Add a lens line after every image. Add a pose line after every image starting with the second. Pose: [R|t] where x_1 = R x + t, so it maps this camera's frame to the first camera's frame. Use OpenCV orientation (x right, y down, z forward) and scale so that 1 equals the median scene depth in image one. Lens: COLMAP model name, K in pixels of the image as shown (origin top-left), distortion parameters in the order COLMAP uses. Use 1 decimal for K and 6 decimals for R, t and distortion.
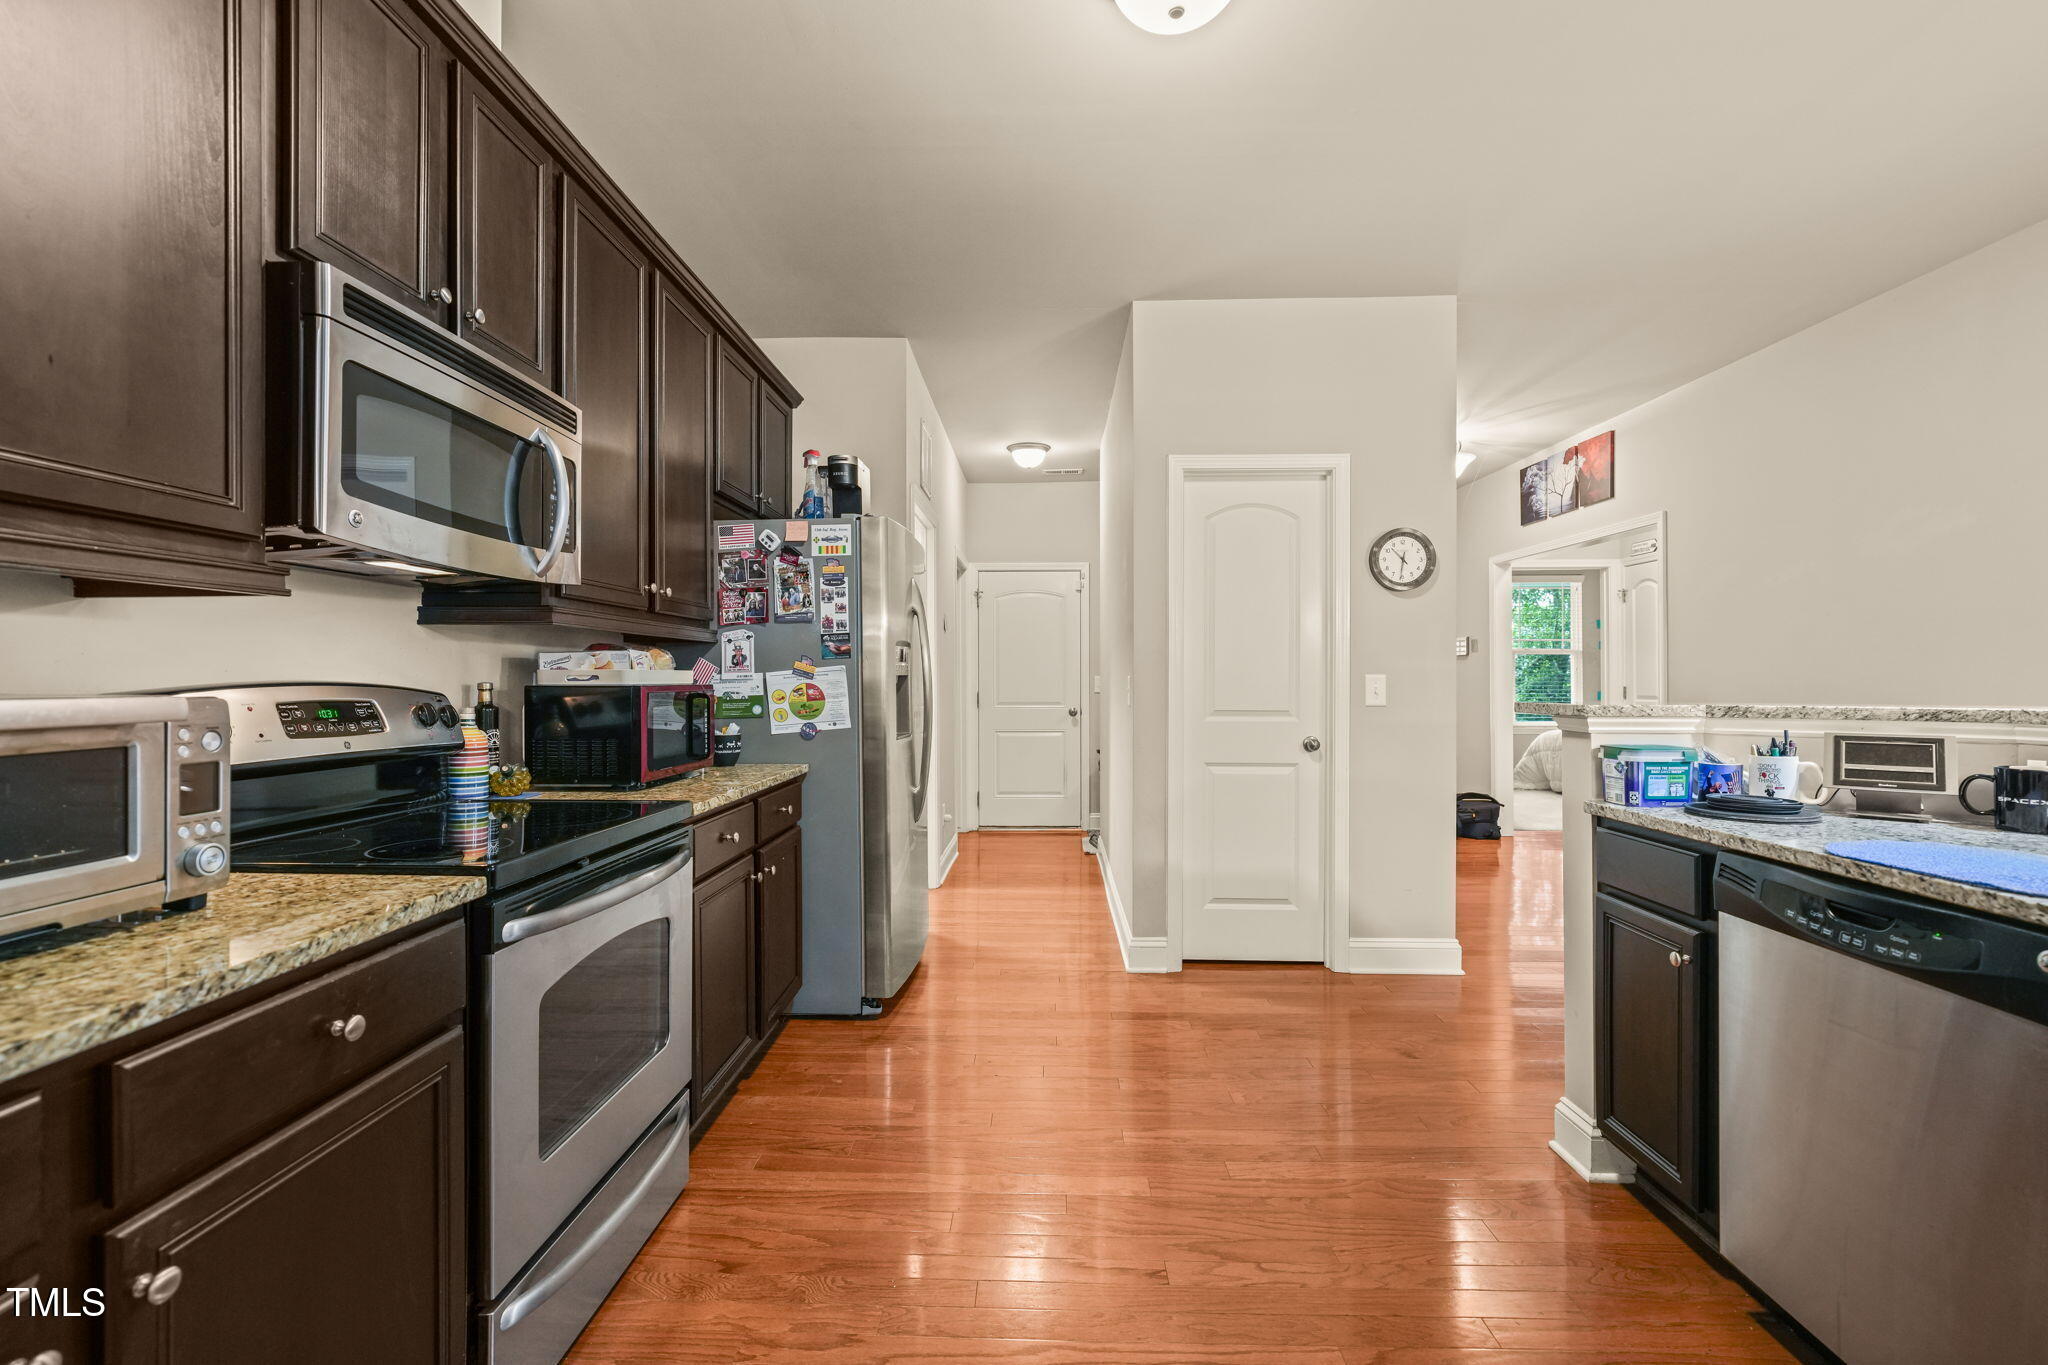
lens RADIAL K [[904.6, 0, 1034.0], [0, 904.6, 678.7], [0, 0, 1]] dist [-0.010189, 0.003844]
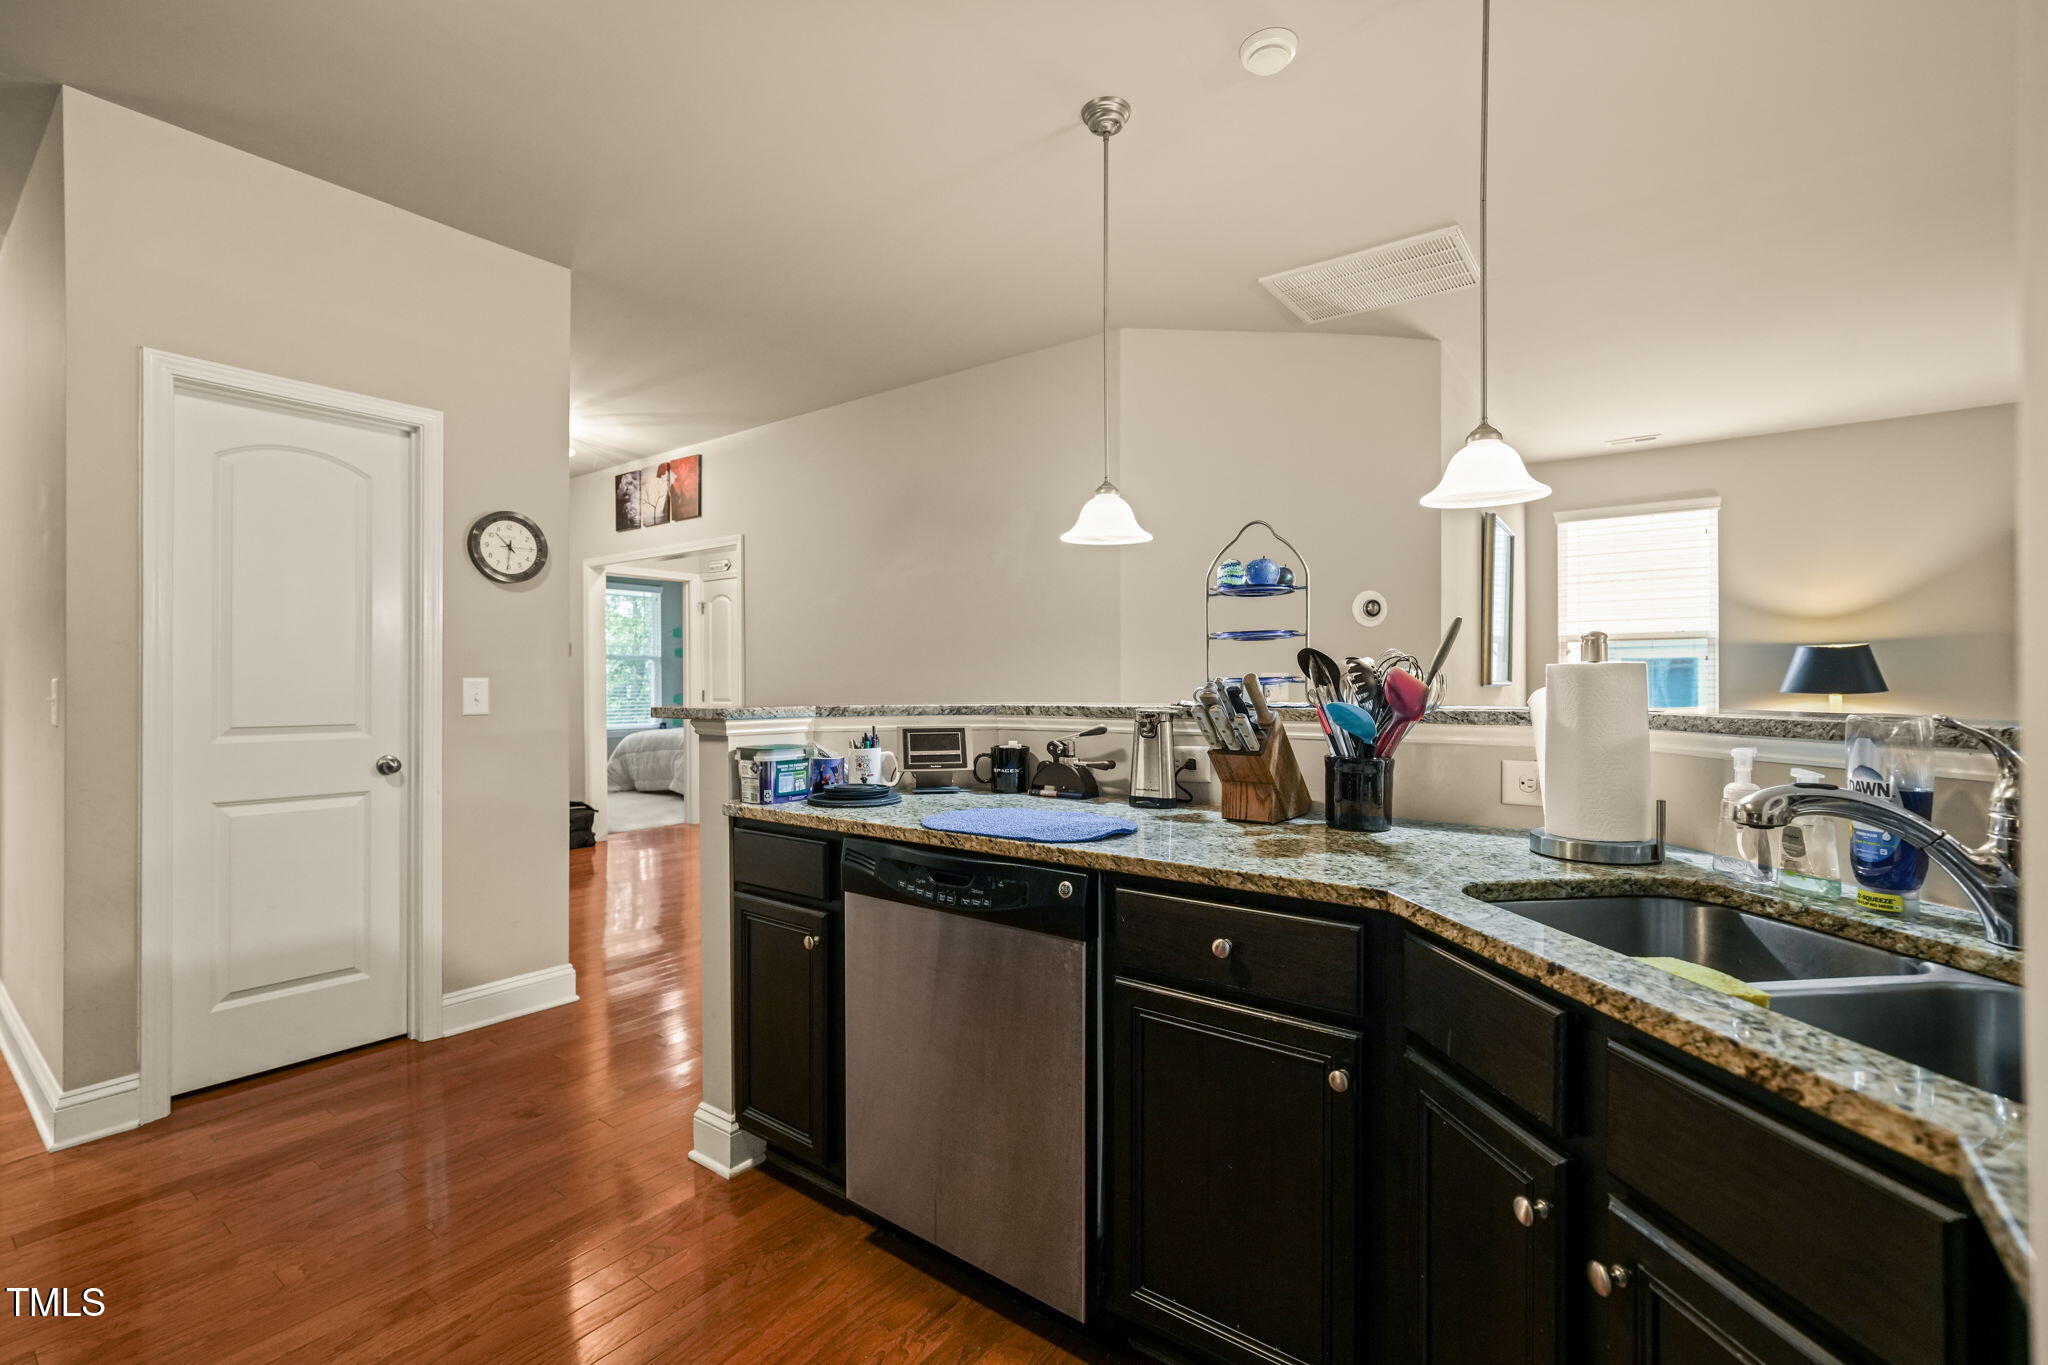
lens RADIAL K [[904.6, 0, 1042.3], [0, 904.6, 681.0], [0, 0, 1]] dist [-0.010189, 0.003844]
pose [[0.583435, 0.001665, 0.812158, -0.002207], [0.000282, 0.999997, -0.002252, 0.000579], [-0.812160, 0.001543, 0.583433, 0.093868]]
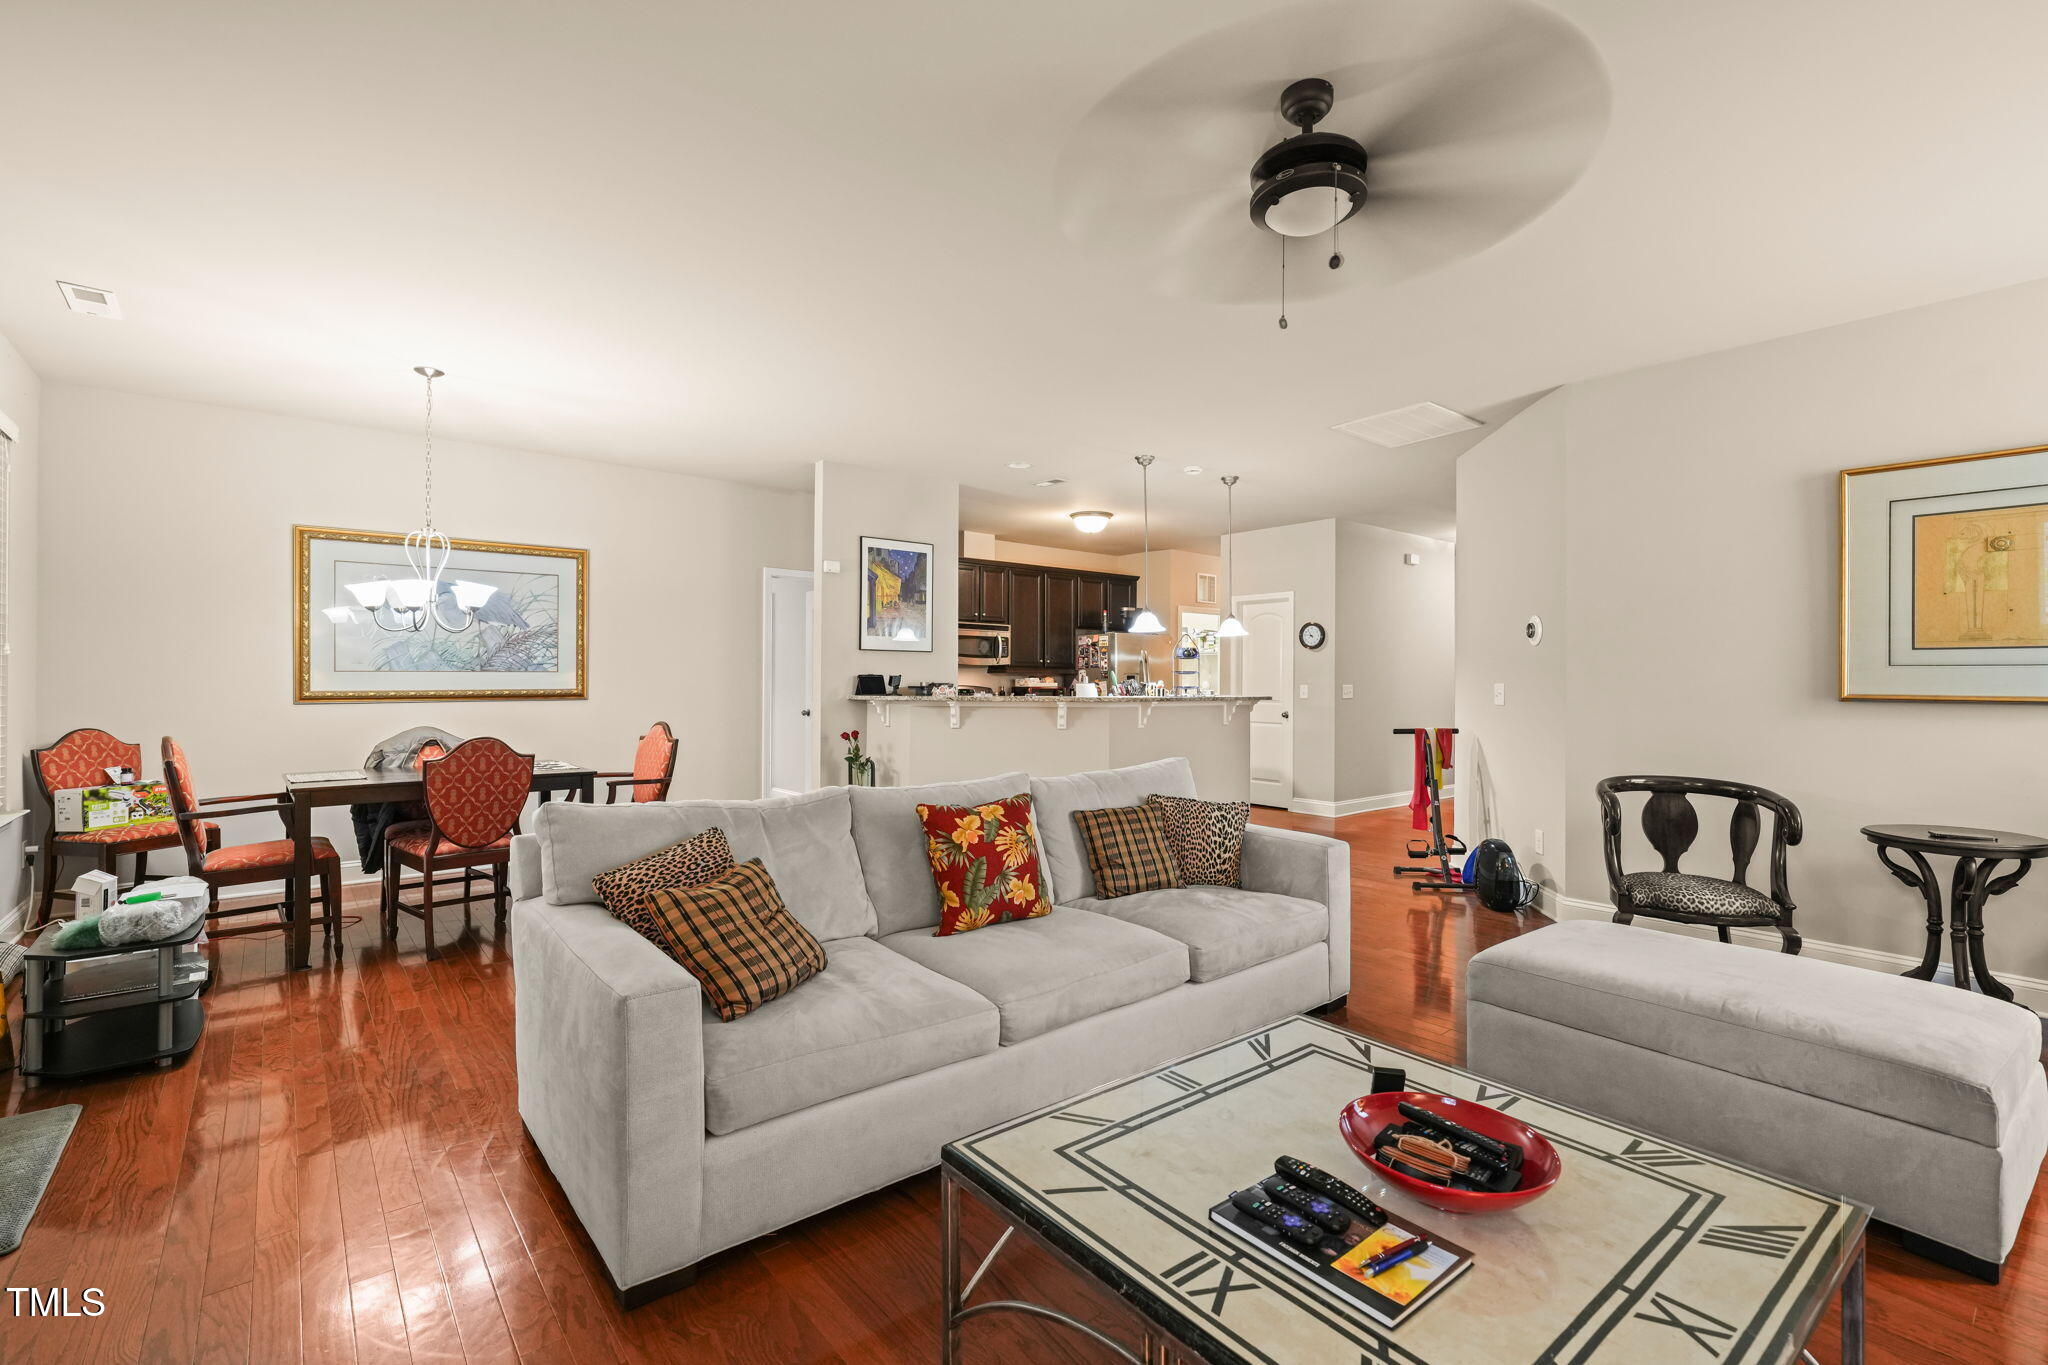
lens RADIAL K [[904.6, 0, 1024.3], [0, 904.6, 682.6], [0, 0, 1]] dist [-0.010189, 0.003844]
pose [[0.689153, 0.000159, -0.724616, 2.246394], [-0.005387, 0.999973, -0.004904, 0.009204], [0.724596, 0.007283, 0.689135, -1.643510]]
